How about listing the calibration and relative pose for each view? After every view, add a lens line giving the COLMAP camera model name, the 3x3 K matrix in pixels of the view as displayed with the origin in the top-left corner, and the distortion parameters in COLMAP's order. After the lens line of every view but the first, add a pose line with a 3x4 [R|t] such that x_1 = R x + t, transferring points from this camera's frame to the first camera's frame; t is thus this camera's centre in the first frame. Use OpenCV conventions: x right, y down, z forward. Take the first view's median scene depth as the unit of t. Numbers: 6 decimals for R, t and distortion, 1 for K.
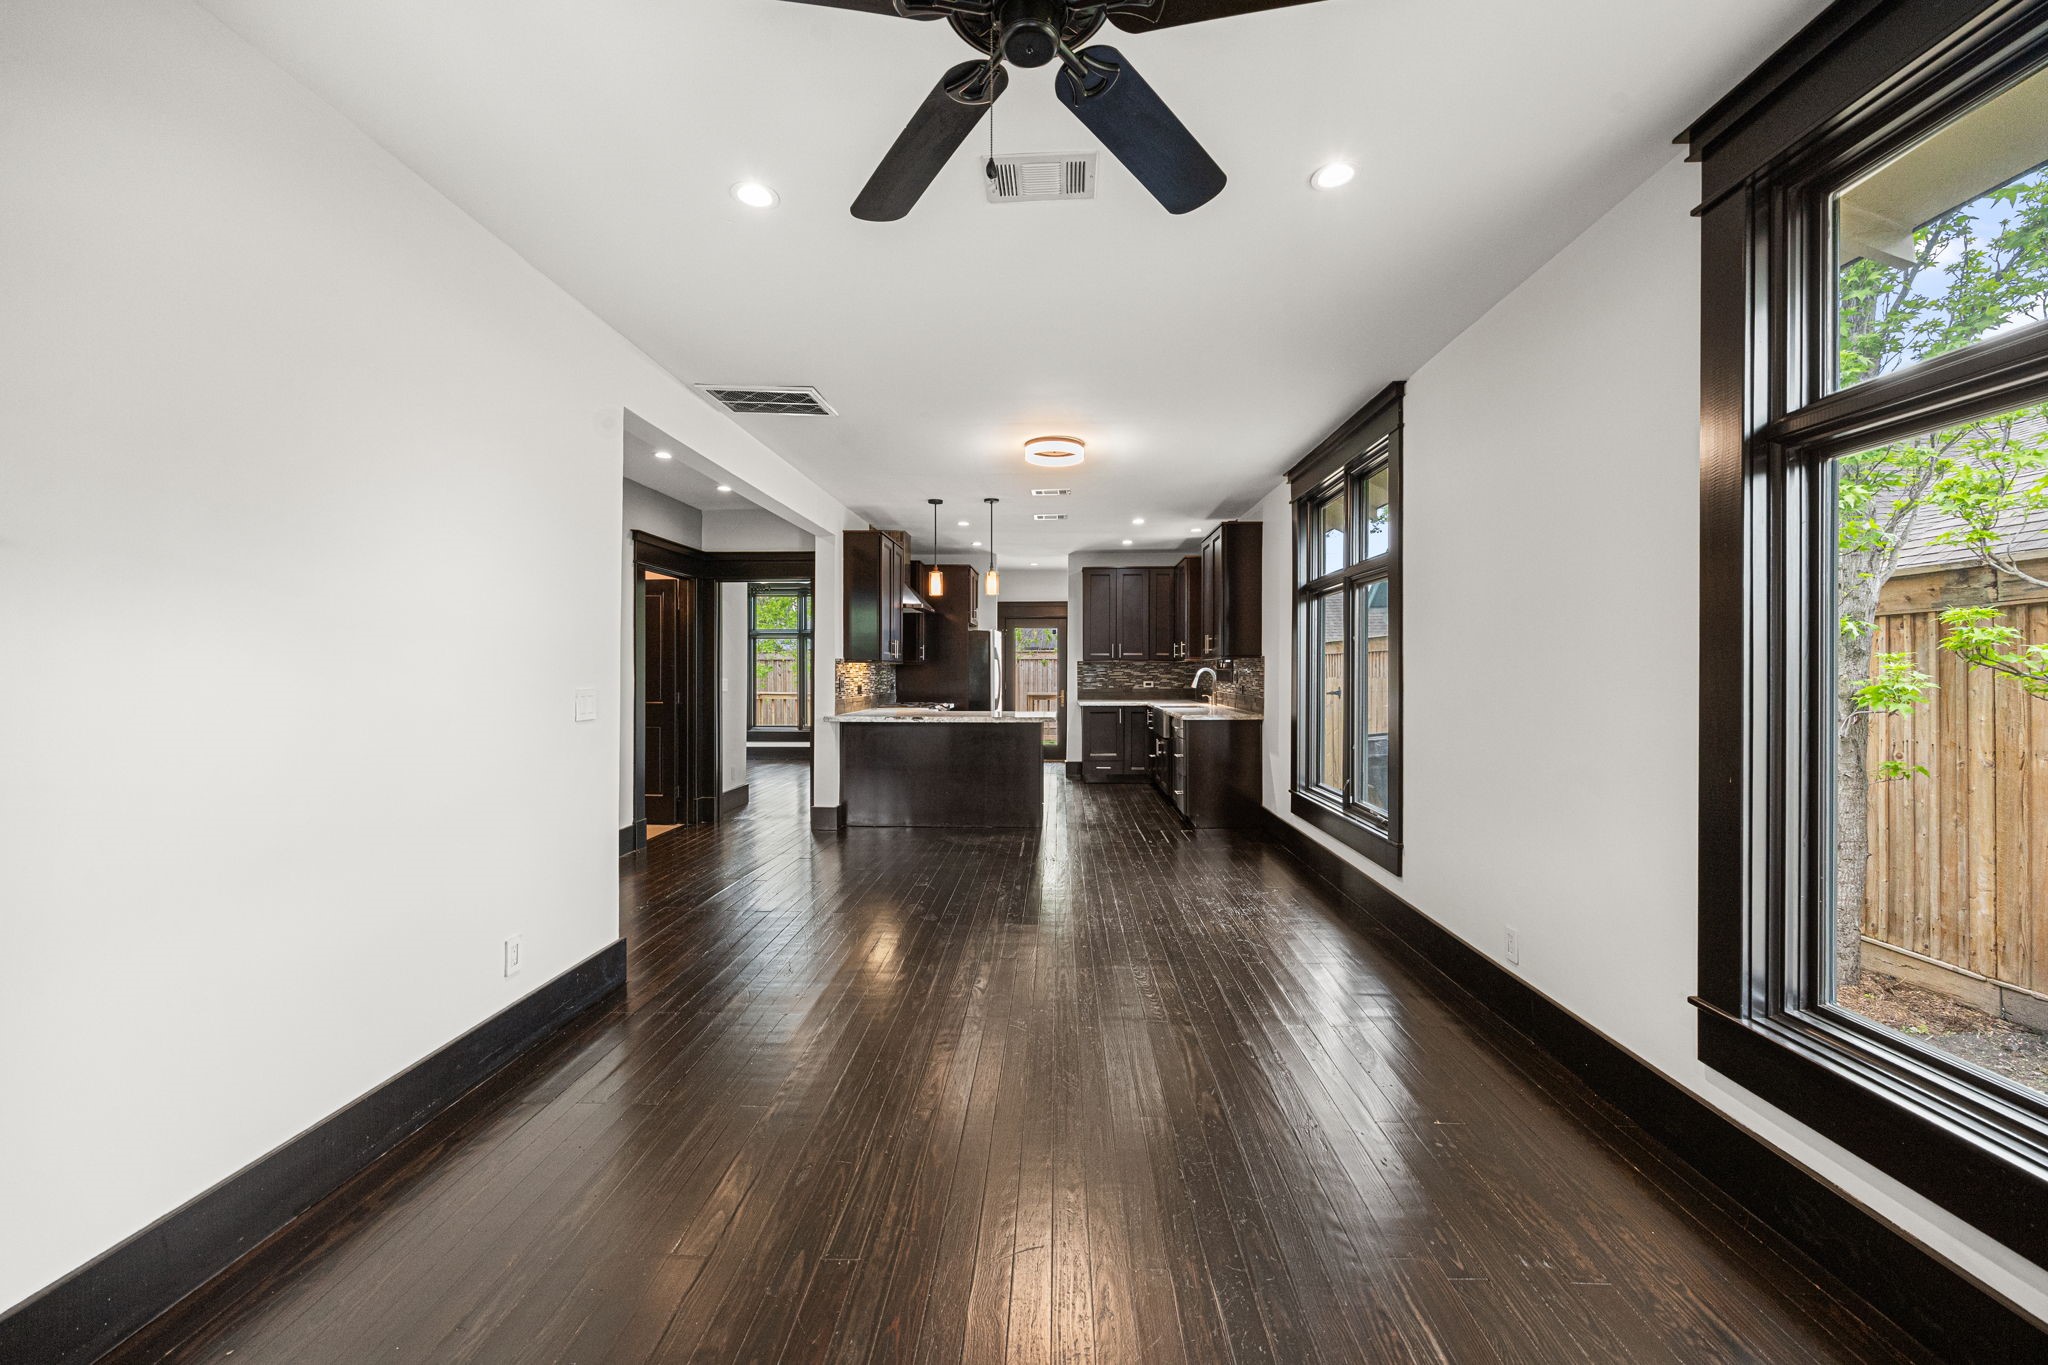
lens RADIAL K [[791.1, 0, 1026.2], [0, 791.1, 675.9], [0, 0, 1]] dist [-0.001652, 0.000365]
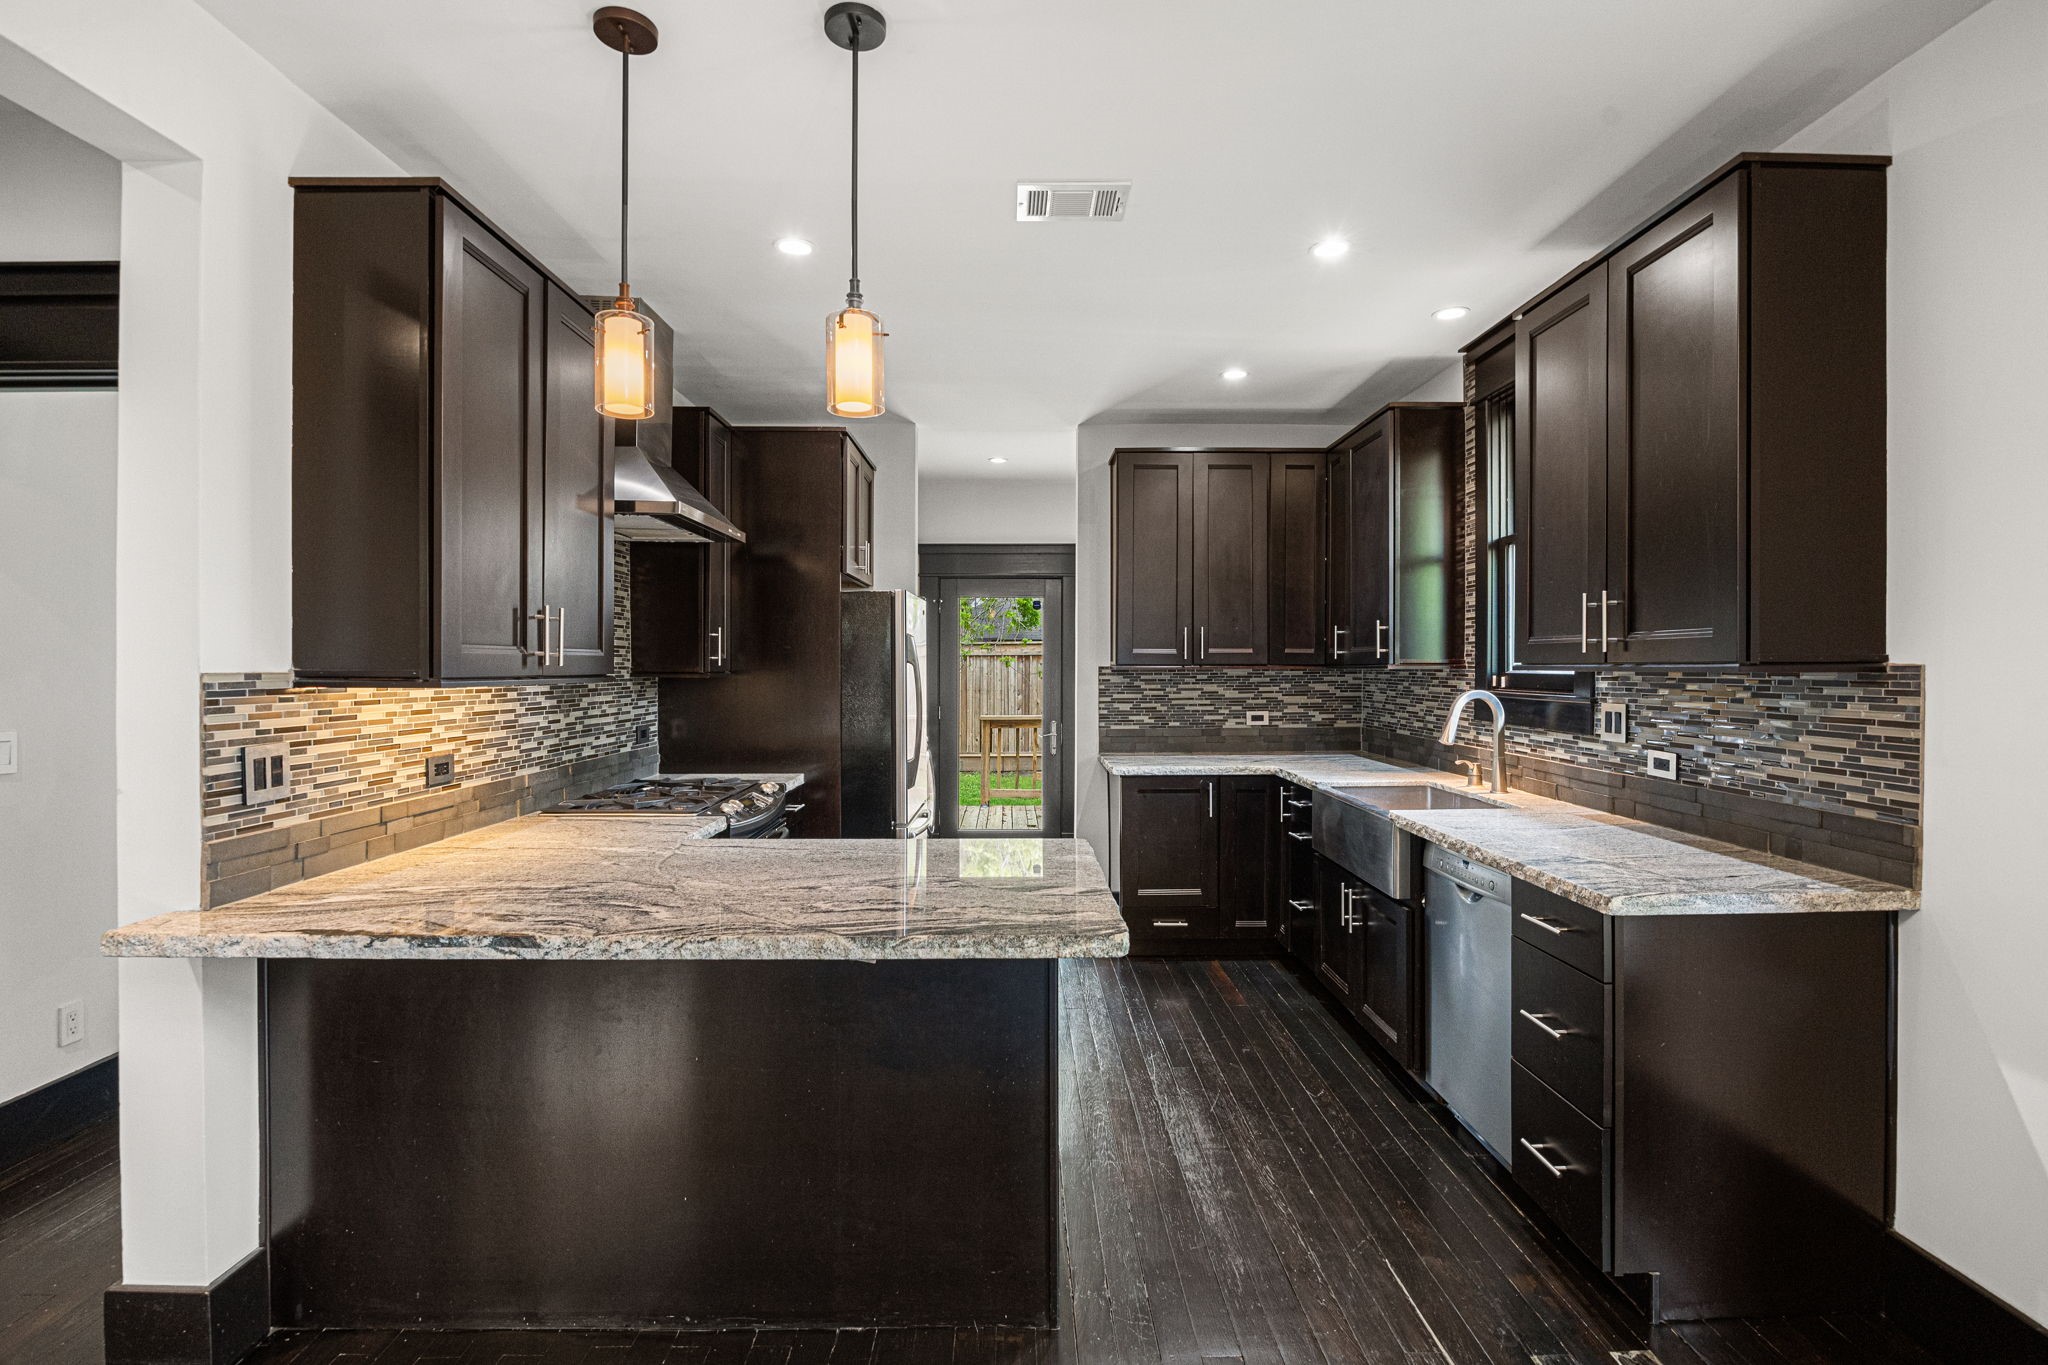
lens RADIAL K [[937.6, 0, 1029.9], [0, 937.6, 675.3], [0, 0, 1]] dist [-0.013322, 0.000152]
pose [[0.998256, -0.000450, 0.059033, -0.005050], [0.000297, 0.999997, 0.002609, -0.016028], [-0.059034, -0.002587, 0.998253, 0.516309]]
